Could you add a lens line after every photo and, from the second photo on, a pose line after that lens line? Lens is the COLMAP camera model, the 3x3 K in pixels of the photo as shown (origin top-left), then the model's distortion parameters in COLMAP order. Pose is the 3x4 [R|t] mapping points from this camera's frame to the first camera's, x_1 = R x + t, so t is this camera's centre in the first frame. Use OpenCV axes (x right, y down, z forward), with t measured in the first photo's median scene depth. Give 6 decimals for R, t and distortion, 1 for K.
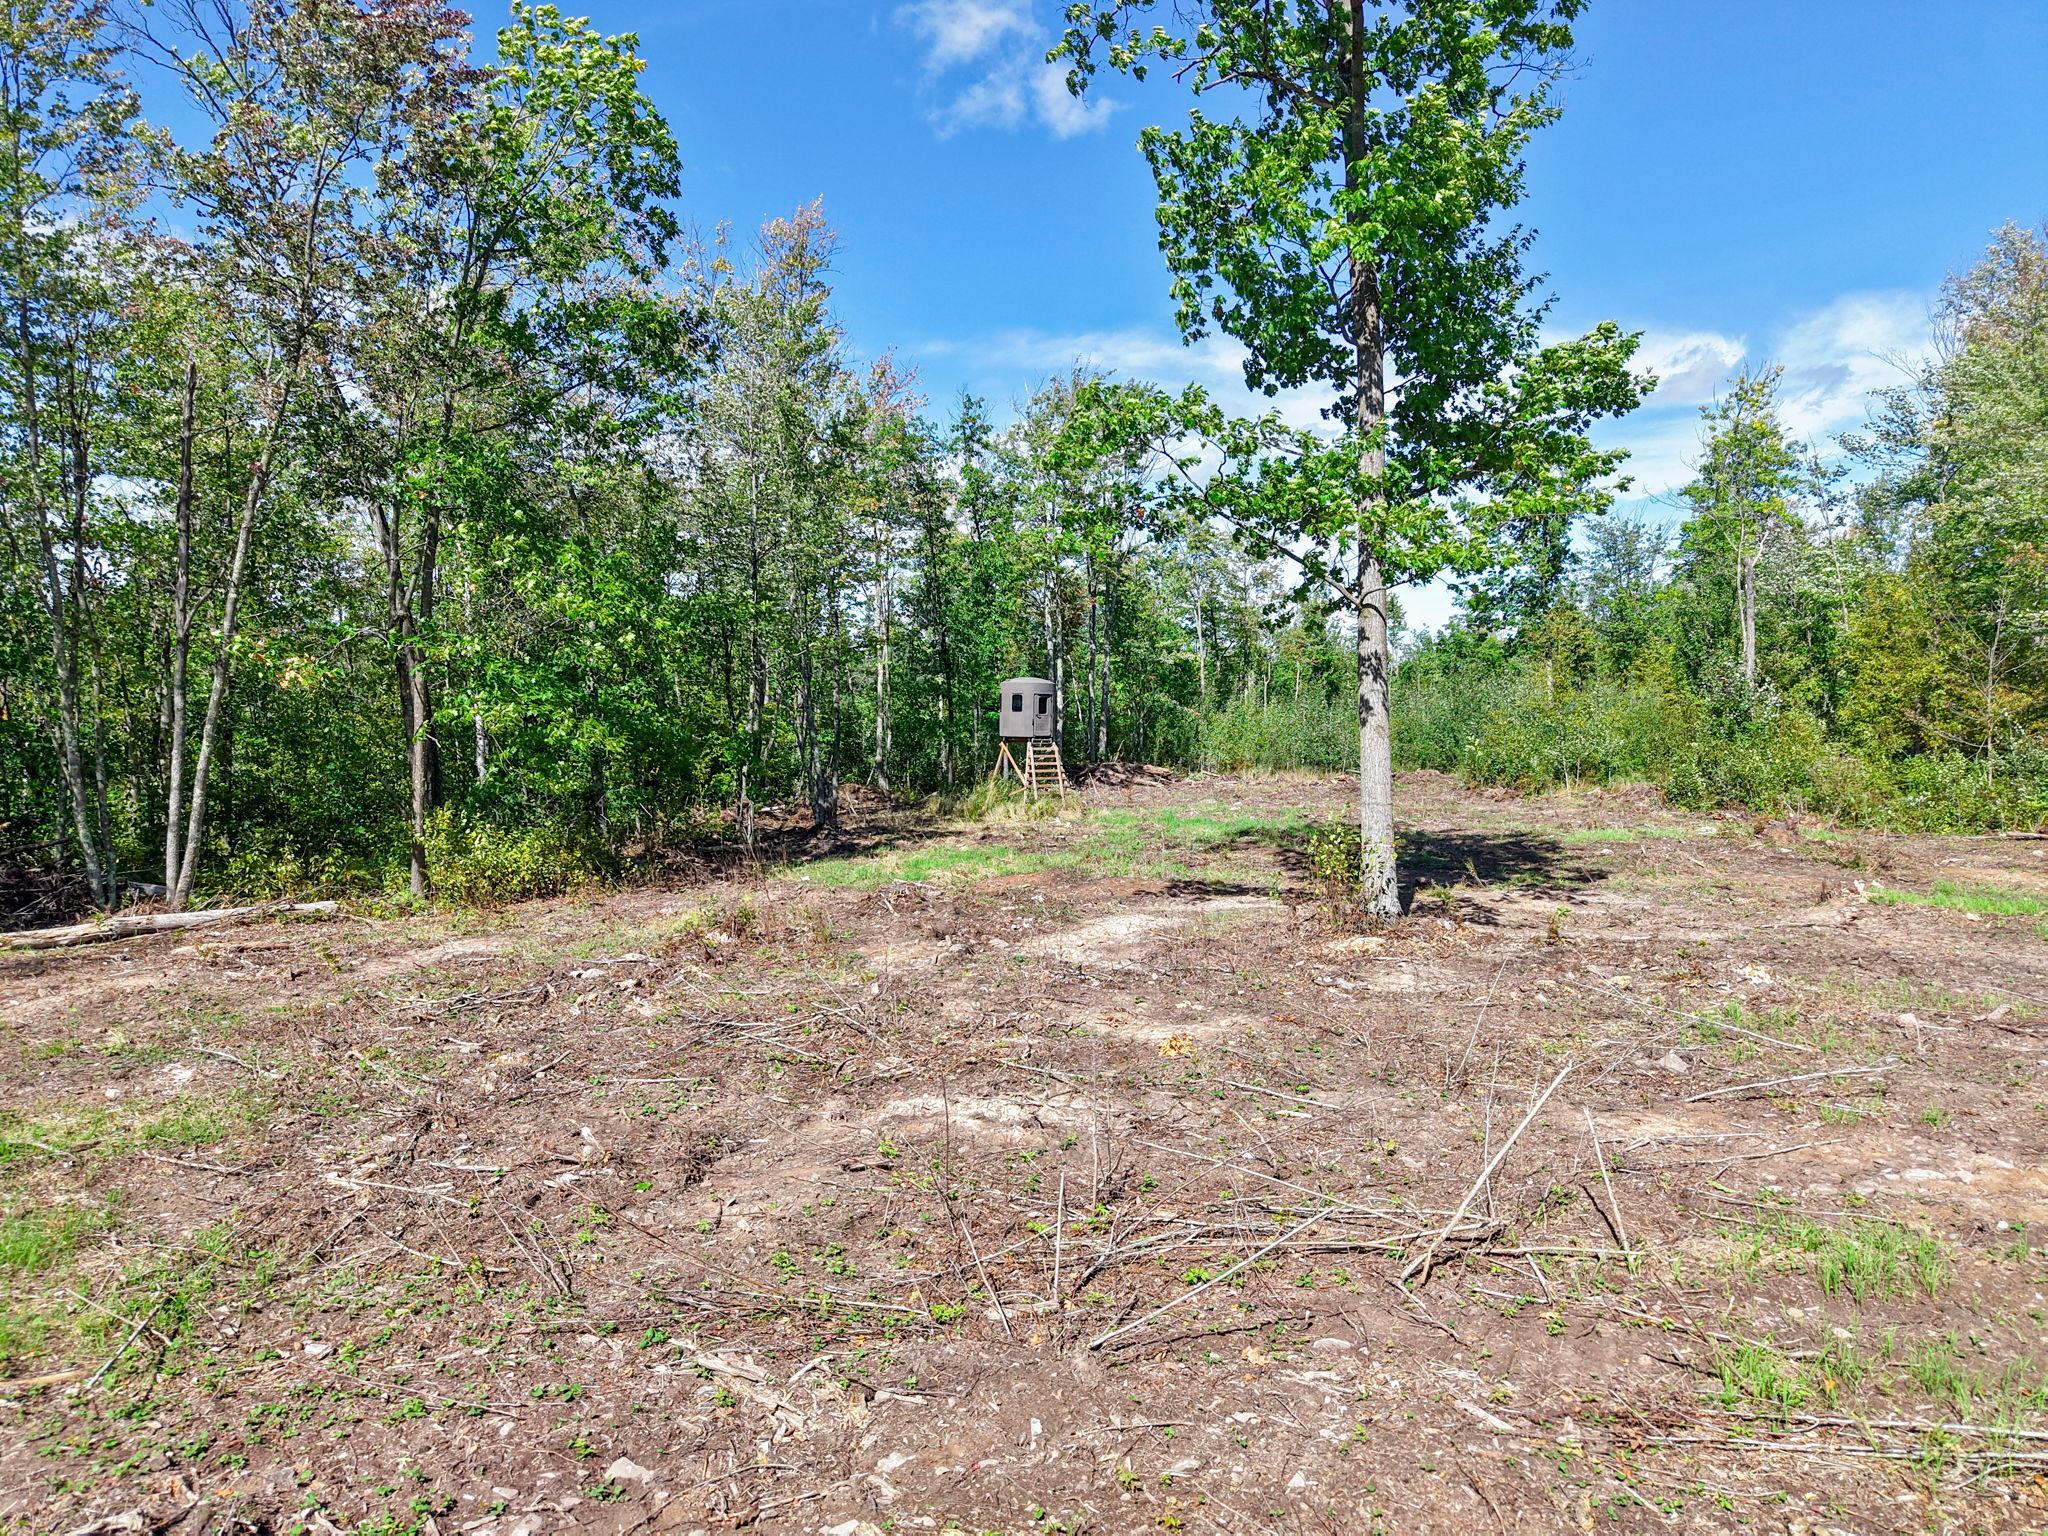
lens RADIAL K [[1369.1, 0, 1024.0], [0, 1369.1, 768.0], [0, 0, 1]] dist [0.015406, -0.012174]
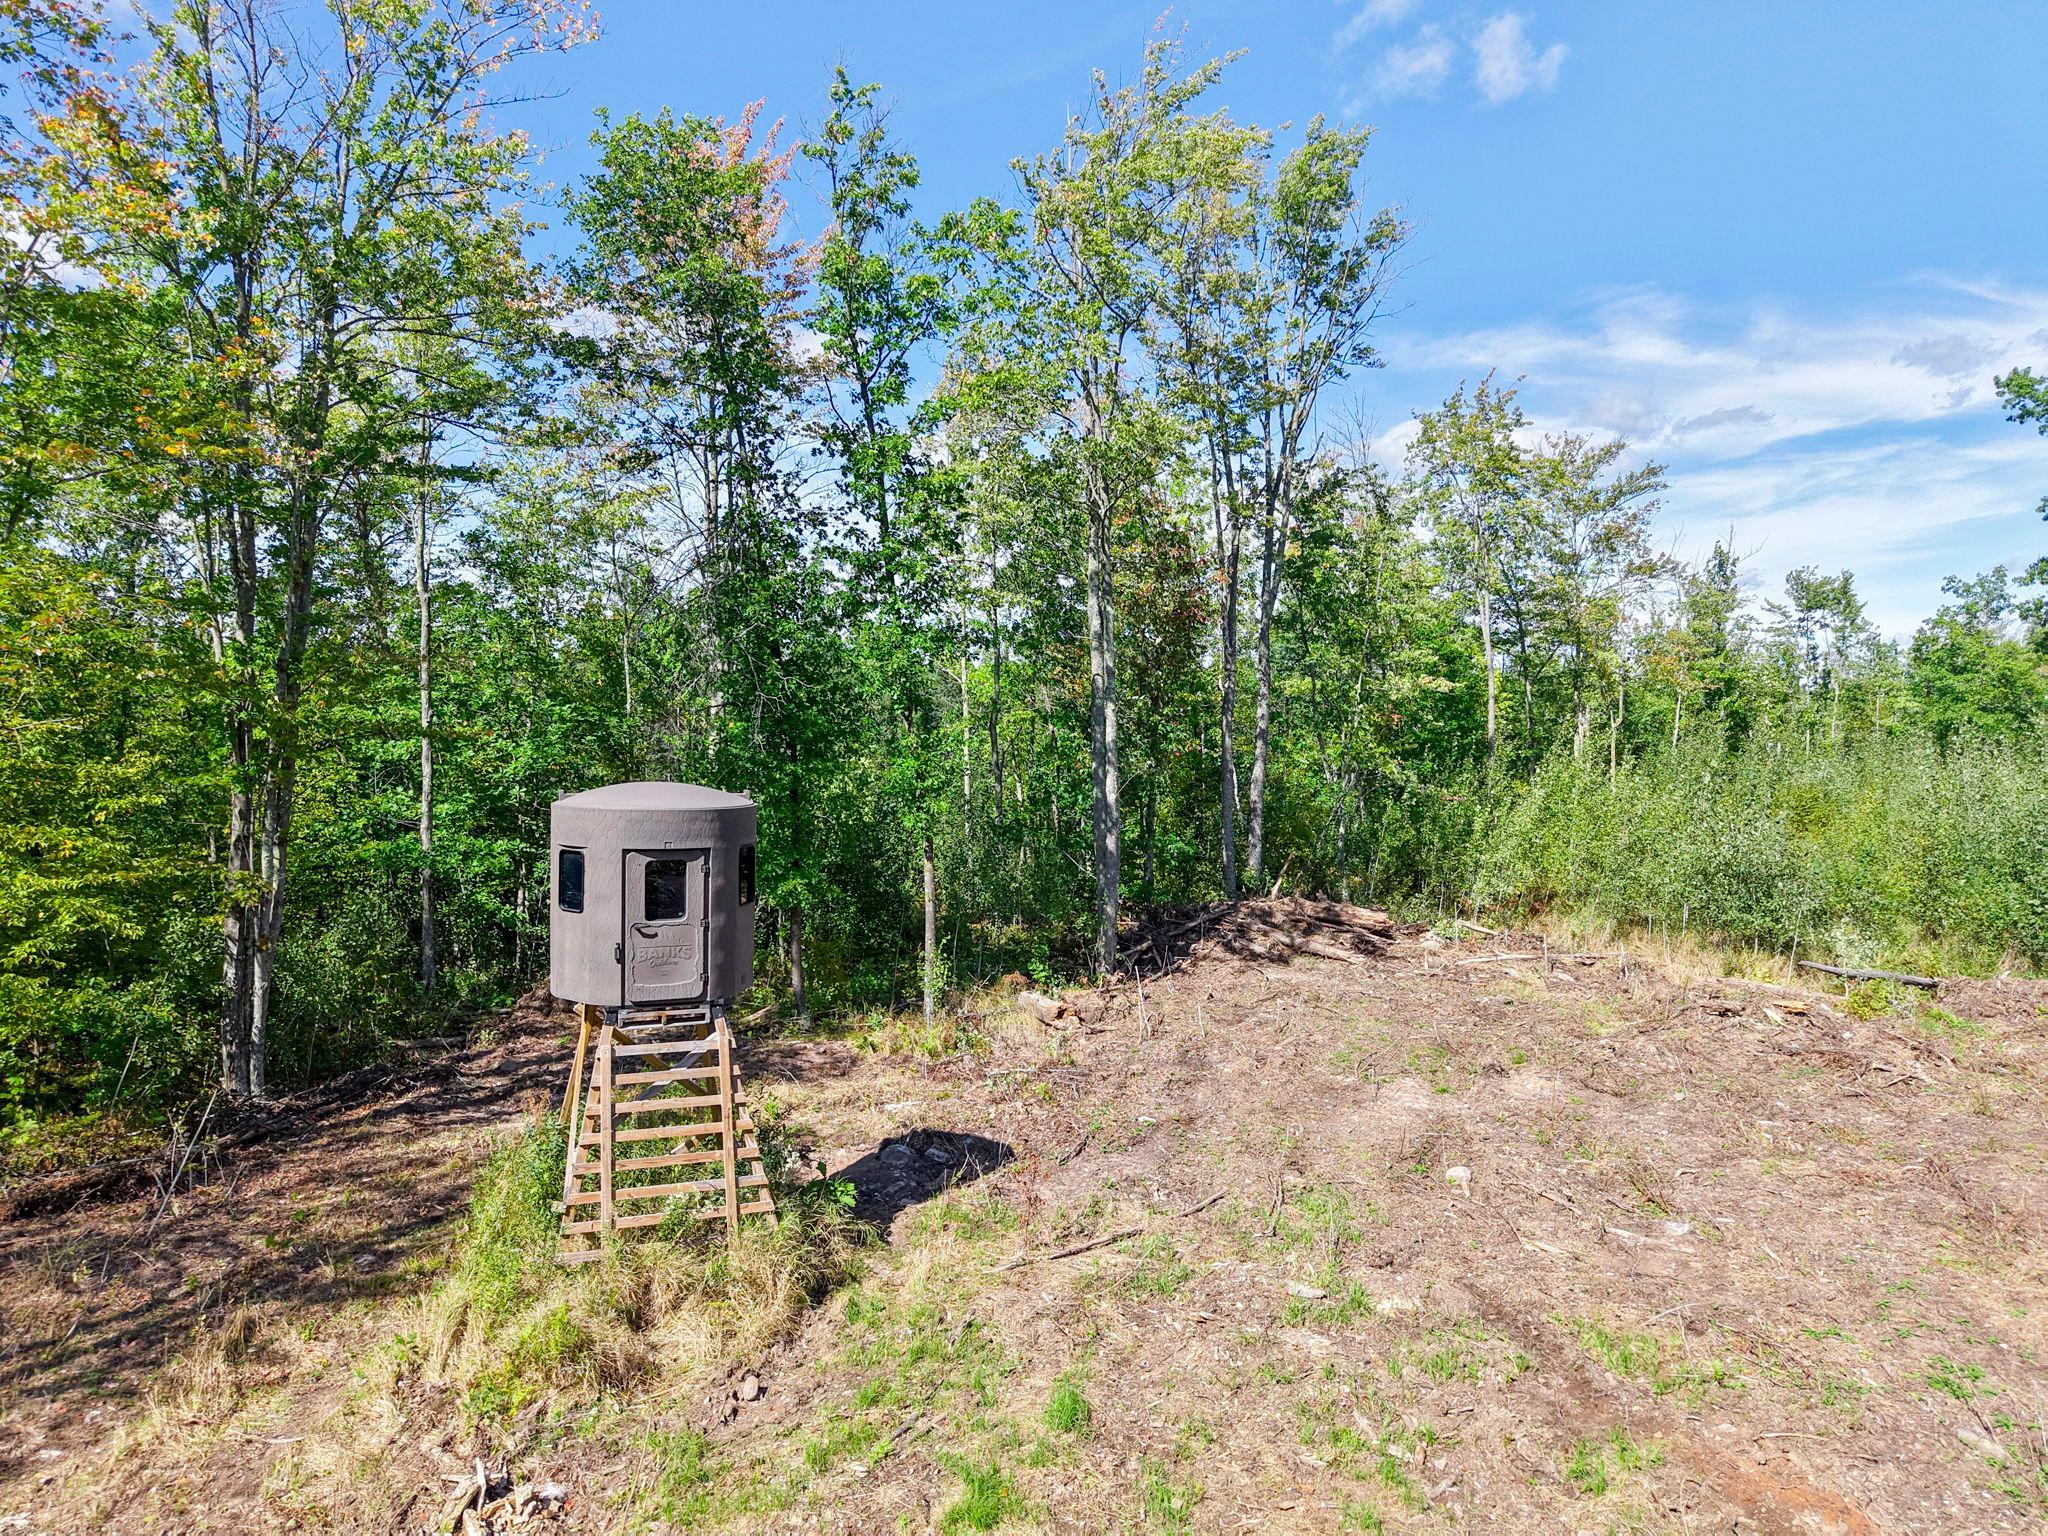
lens RADIAL K [[1369.1, 0, 1024.0], [0, 1369.1, 768.0], [0, 0, 1]] dist [0.015406, -0.012174]
pose [[0.969354, 0.006076, -0.245592, 0.088786], [-0.009445, 0.999877, -0.012541, -0.039562], [0.245485, 0.014477, 0.969292, 0.440799]]
